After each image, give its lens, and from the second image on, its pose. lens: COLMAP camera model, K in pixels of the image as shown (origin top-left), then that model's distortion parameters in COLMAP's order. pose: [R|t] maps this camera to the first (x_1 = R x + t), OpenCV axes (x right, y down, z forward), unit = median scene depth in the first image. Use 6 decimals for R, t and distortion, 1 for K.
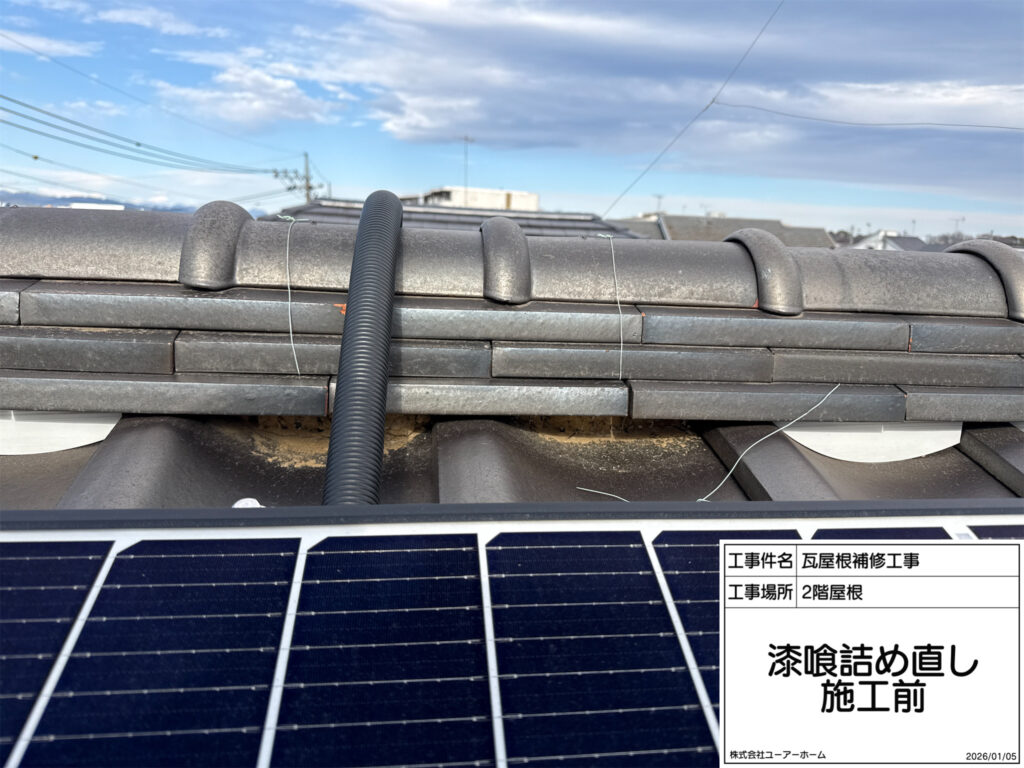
lens RADIAL K [[729.3, 0, 512.0], [0, 729.3, 384.0], [0, 0, 1]] dist [0.052043, -0.073673]
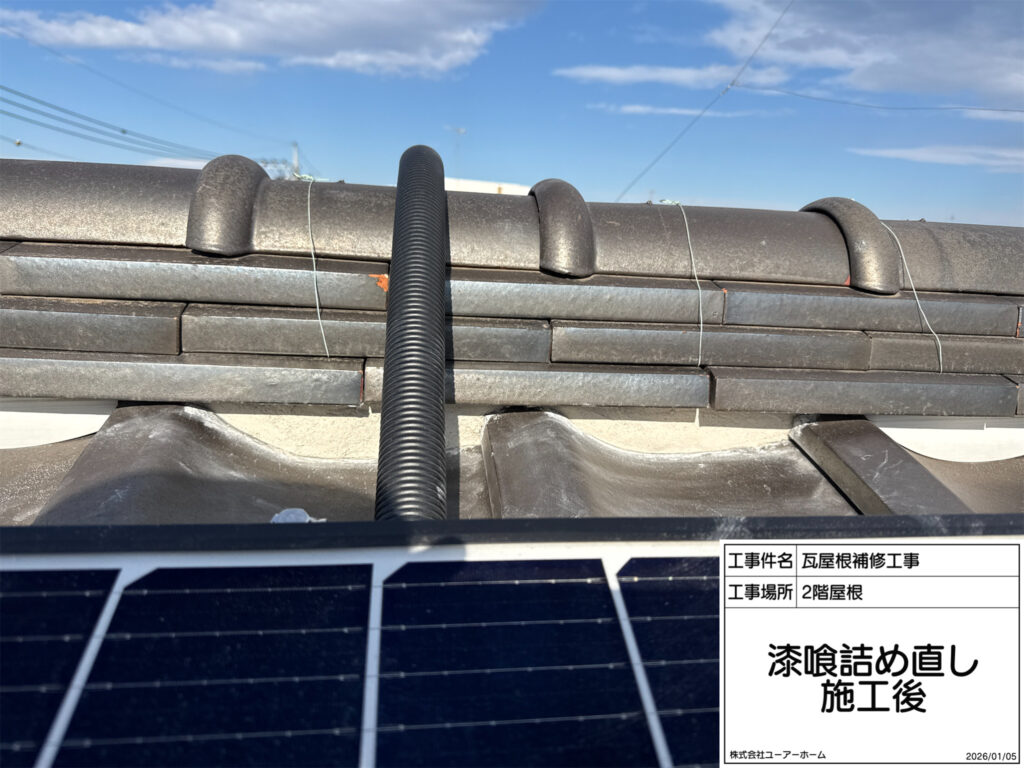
lens RADIAL K [[729.3, 0, 512.0], [0, 729.3, 384.0], [0, 0, 1]] dist [0.052043, -0.073673]
pose [[0.999836, 0.006237, 0.016986, -0.088497], [-0.006330, 0.999965, 0.005442, 0.012341], [-0.016952, -0.005549, 0.999841, 0.141798]]
